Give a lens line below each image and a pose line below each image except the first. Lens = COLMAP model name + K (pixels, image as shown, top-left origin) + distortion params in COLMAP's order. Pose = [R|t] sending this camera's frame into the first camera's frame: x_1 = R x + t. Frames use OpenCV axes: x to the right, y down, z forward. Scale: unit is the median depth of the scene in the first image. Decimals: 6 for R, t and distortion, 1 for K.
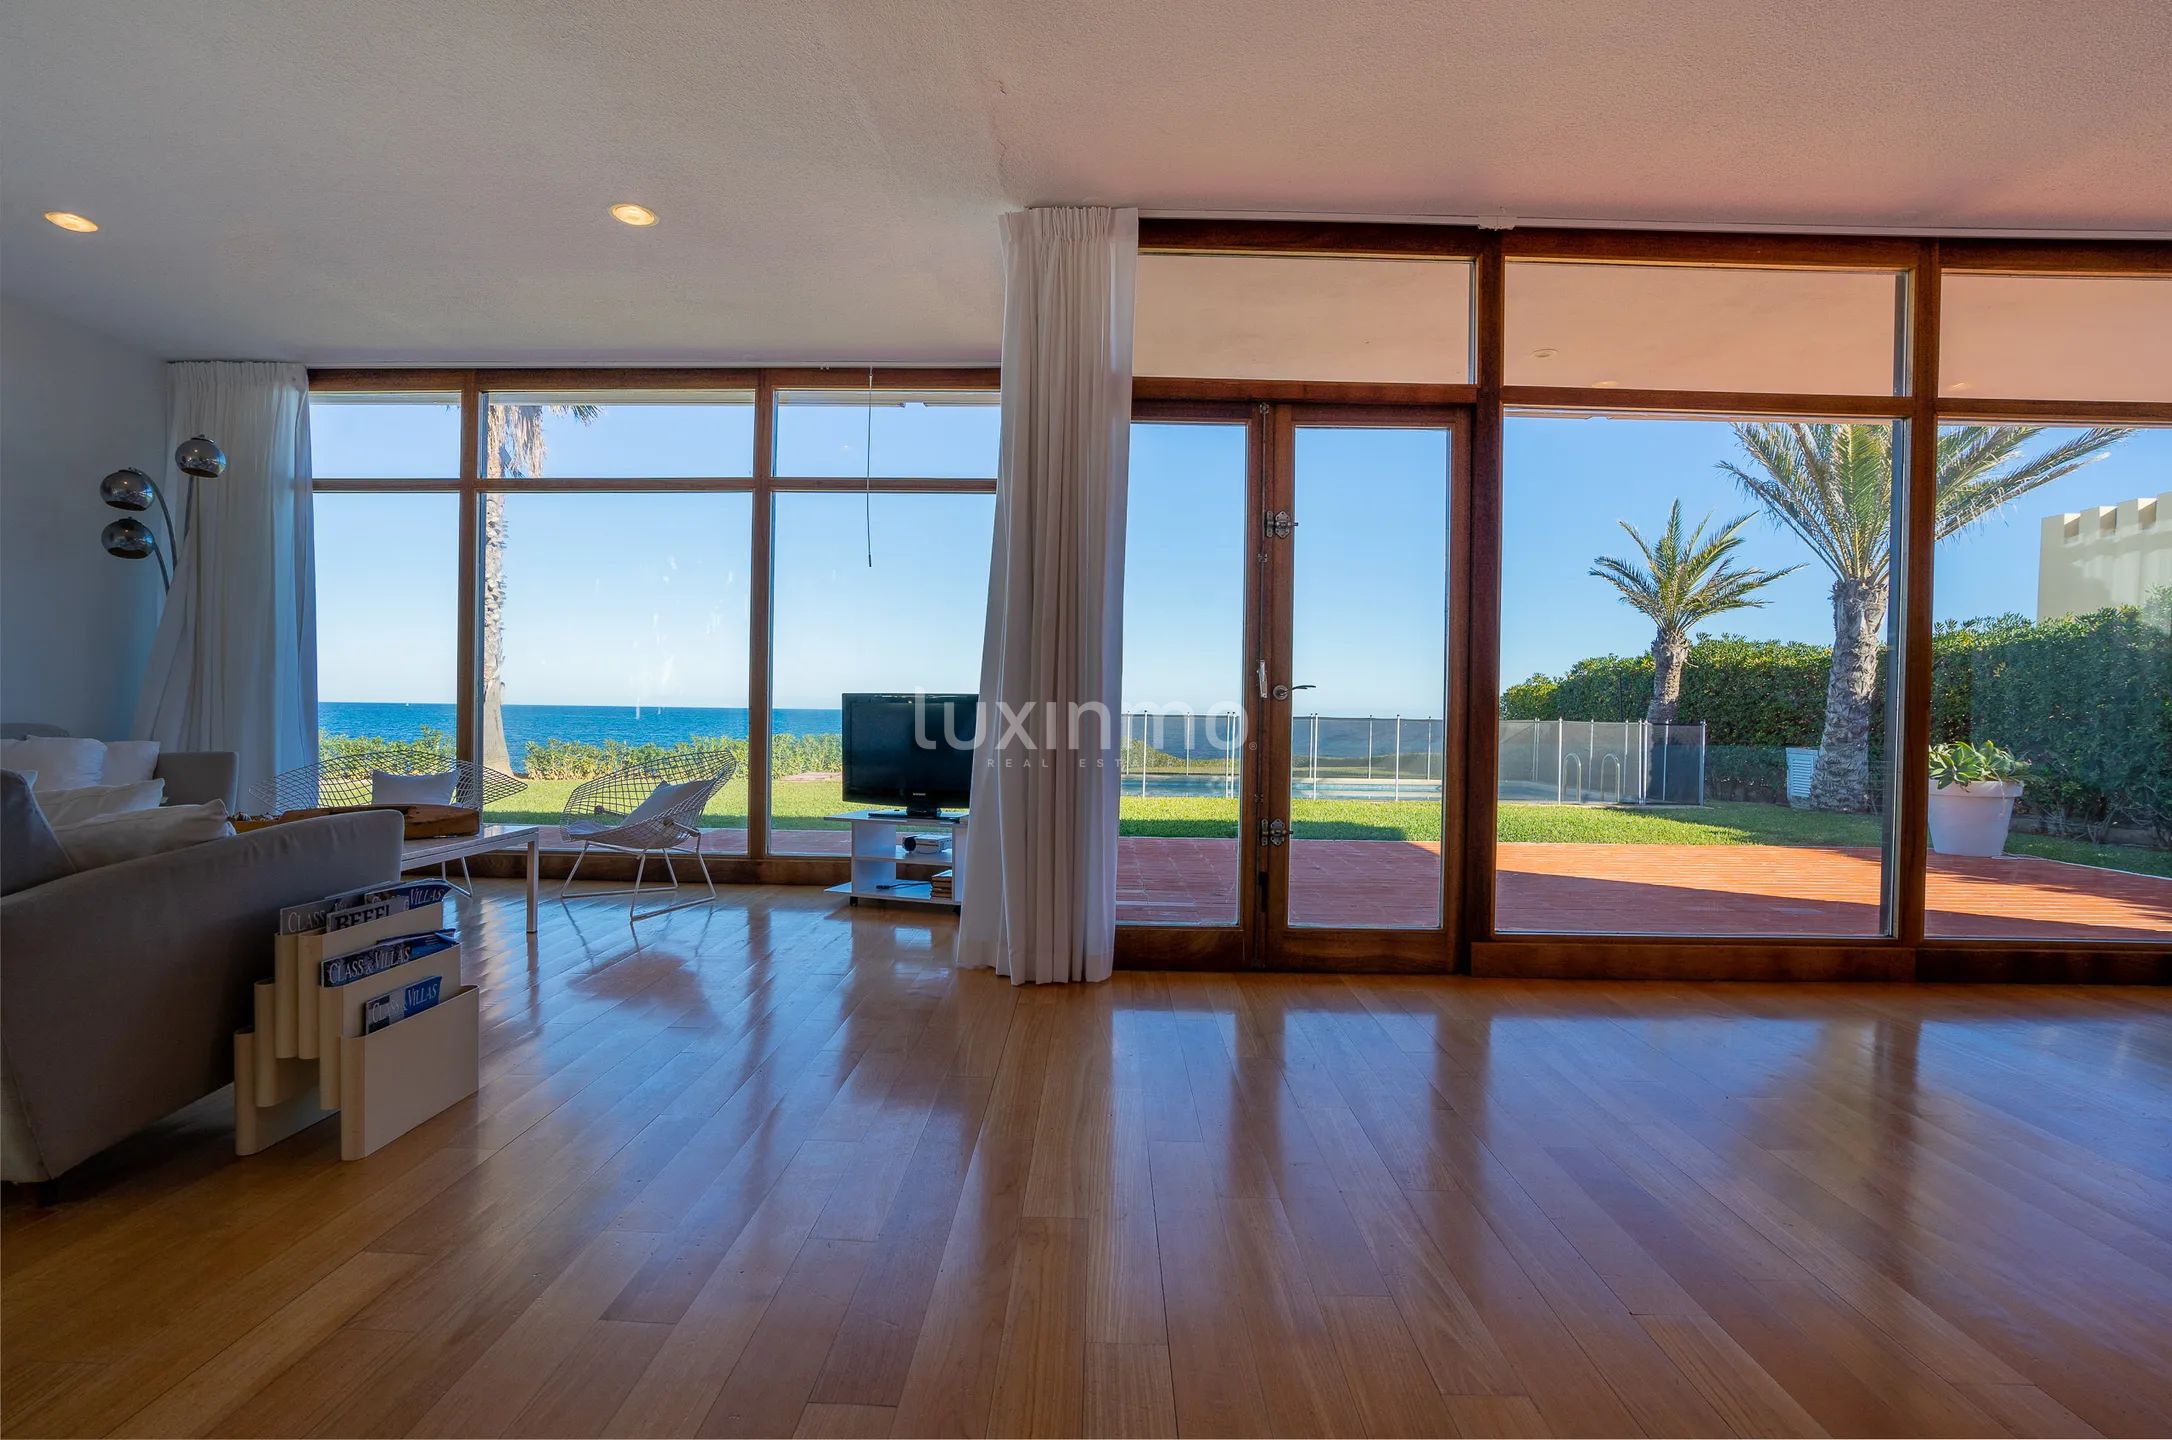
lens RADIAL K [[989.5, 0, 1081.6], [0, 989.5, 714.1], [0, 0, 1]] dist [0.000659, -0.000263]
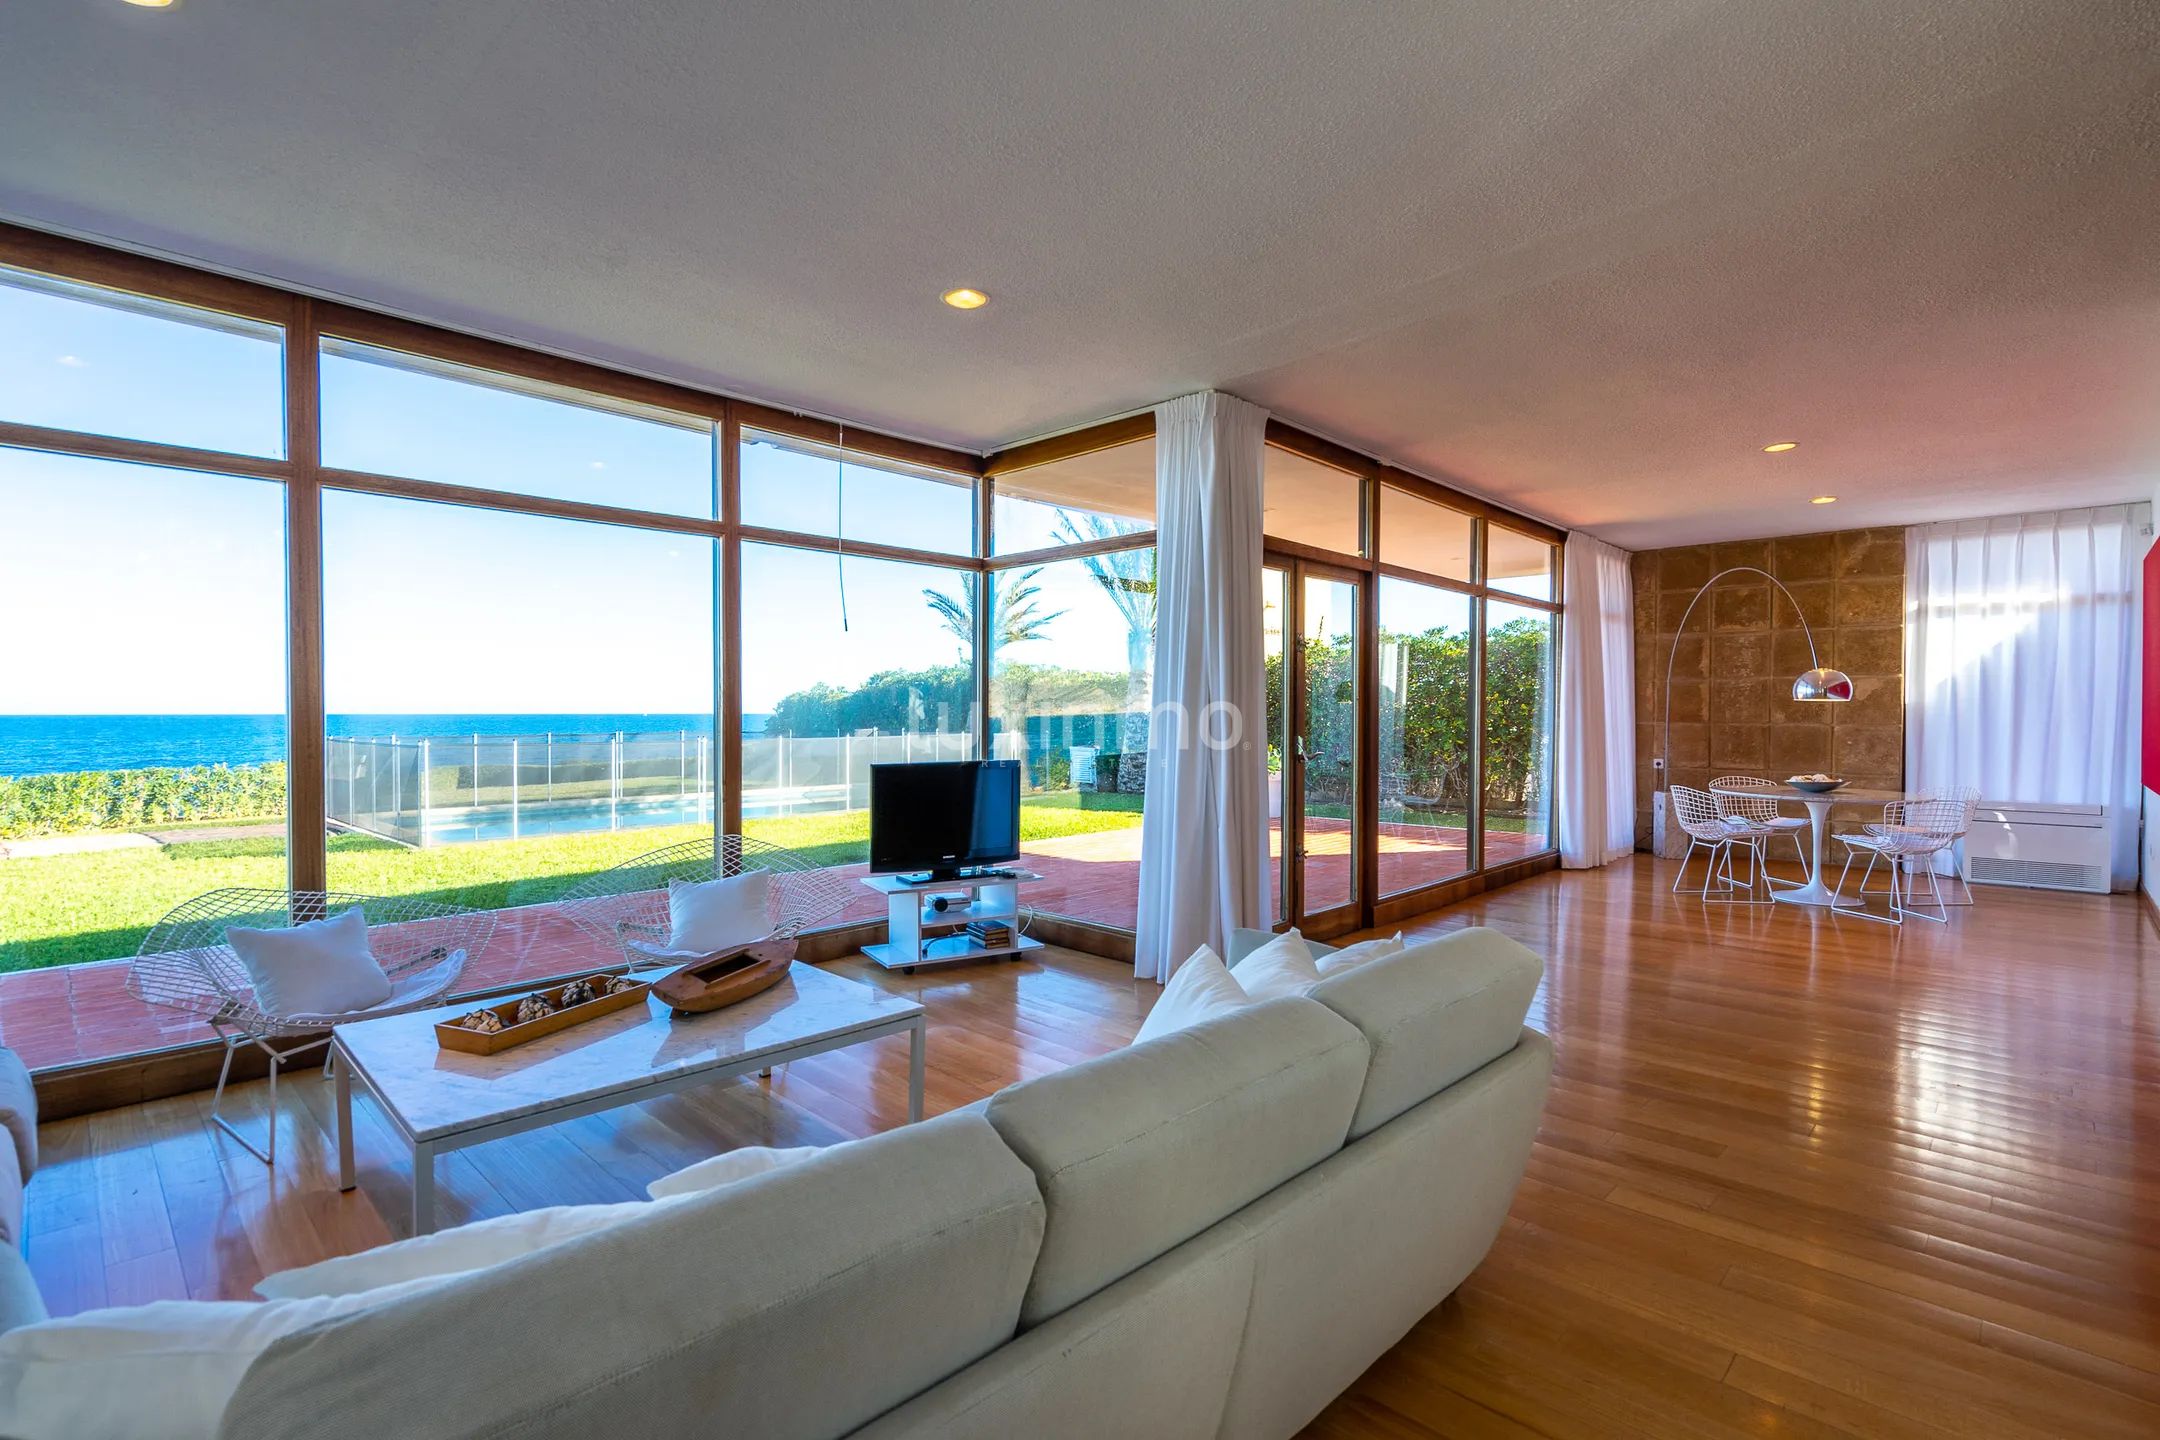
lens RADIAL K [[984.0, 0, 1083.8], [0, 984.0, 737.2], [0, 0, 1]] dist [0.000659, -0.000263]
pose [[0.695877, -0.032258, 0.717436, -0.746902], [0.011704, 0.999367, 0.033582, -0.074077], [-0.718066, -0.014972, 0.695814, 0.156284]]
